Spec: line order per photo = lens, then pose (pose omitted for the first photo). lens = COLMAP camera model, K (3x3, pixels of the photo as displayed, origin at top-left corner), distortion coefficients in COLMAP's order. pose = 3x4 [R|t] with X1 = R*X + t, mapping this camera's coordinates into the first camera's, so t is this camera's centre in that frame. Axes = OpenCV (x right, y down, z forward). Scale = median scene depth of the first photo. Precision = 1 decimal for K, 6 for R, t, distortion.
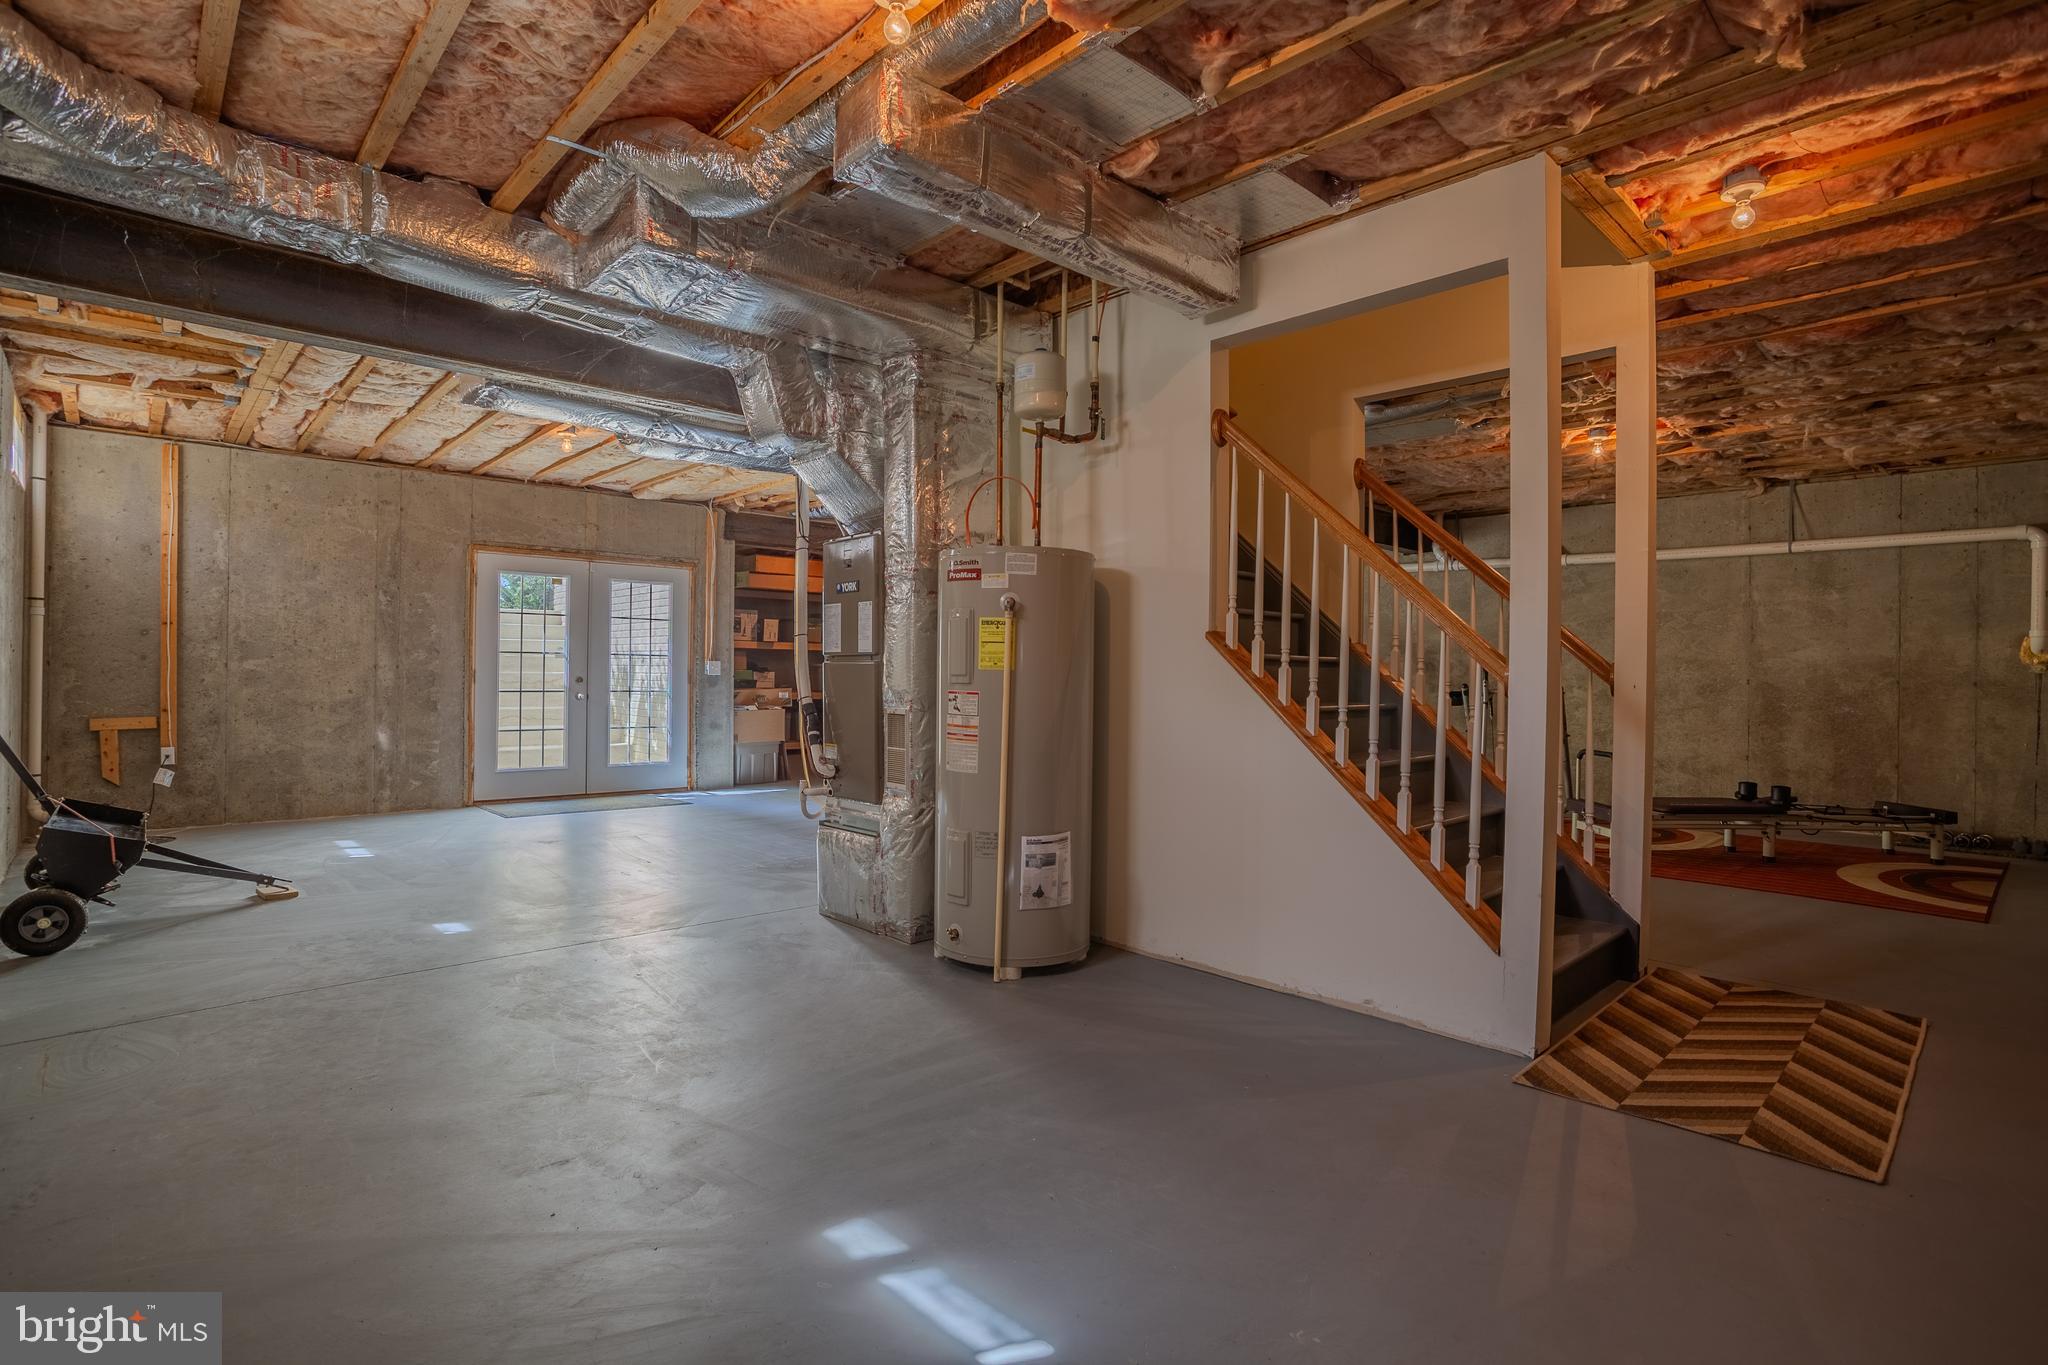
lens RADIAL K [[974.8, 0, 1022.8], [0, 974.8, 677.0], [0, 0, 1]] dist [-0.028424, -0.000198]
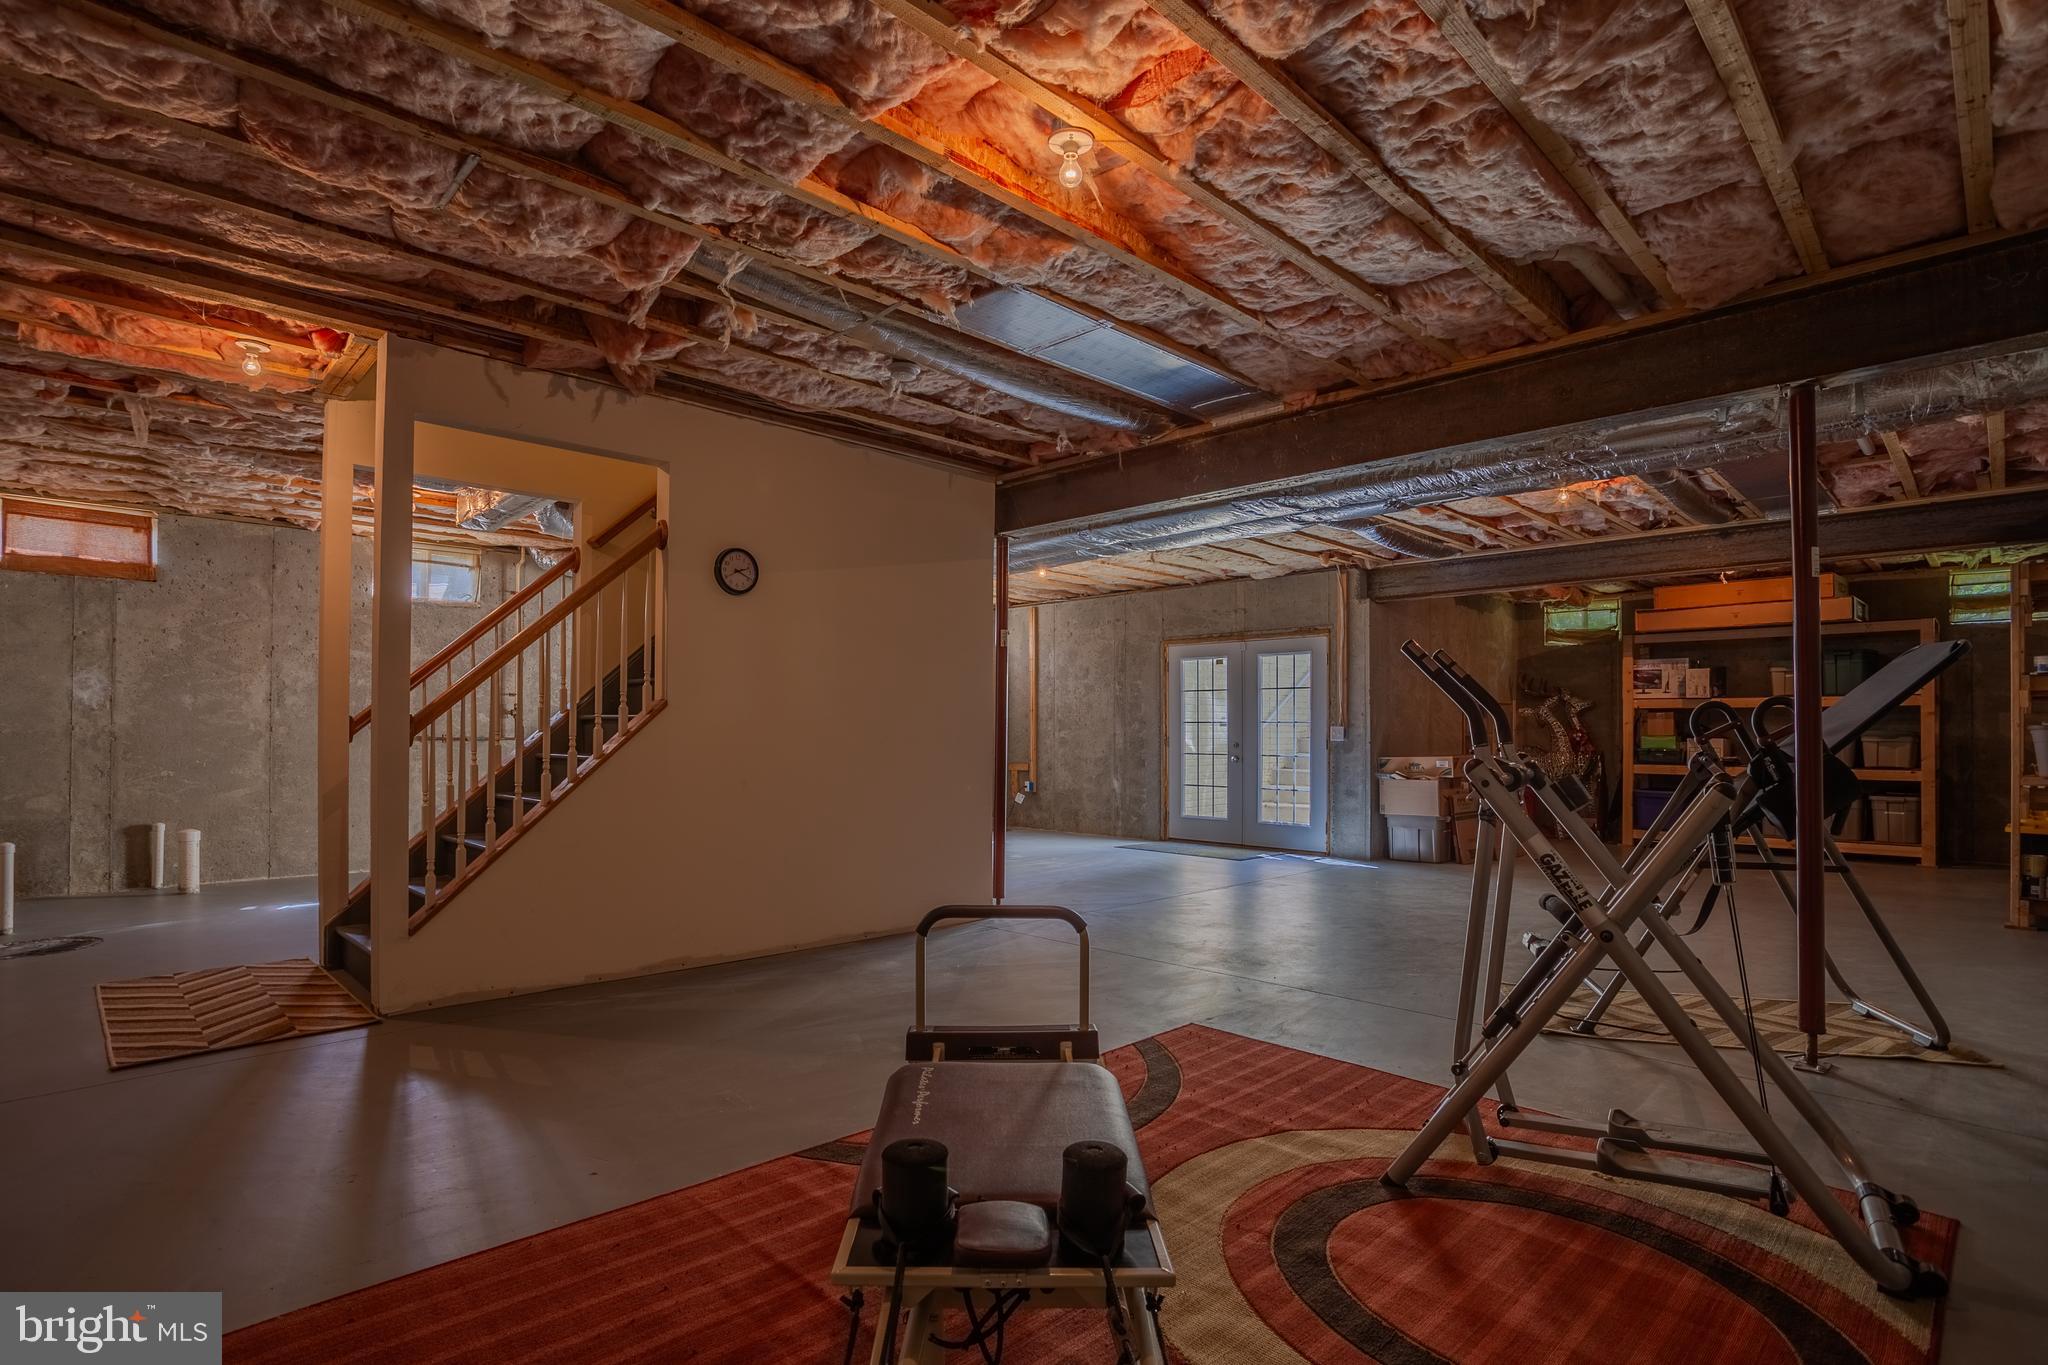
lens RADIAL K [[1010.1, 0, 1018.6], [0, 1010.1, 719.6], [0, 0, 1]] dist [-0.070390, 0.026884]
pose [[0.020791, -0.025381, -0.999462, 0.749306], [-0.008823, 0.999634, -0.025569, 0.005941], [0.999745, 0.009350, 0.020560, 0.724220]]
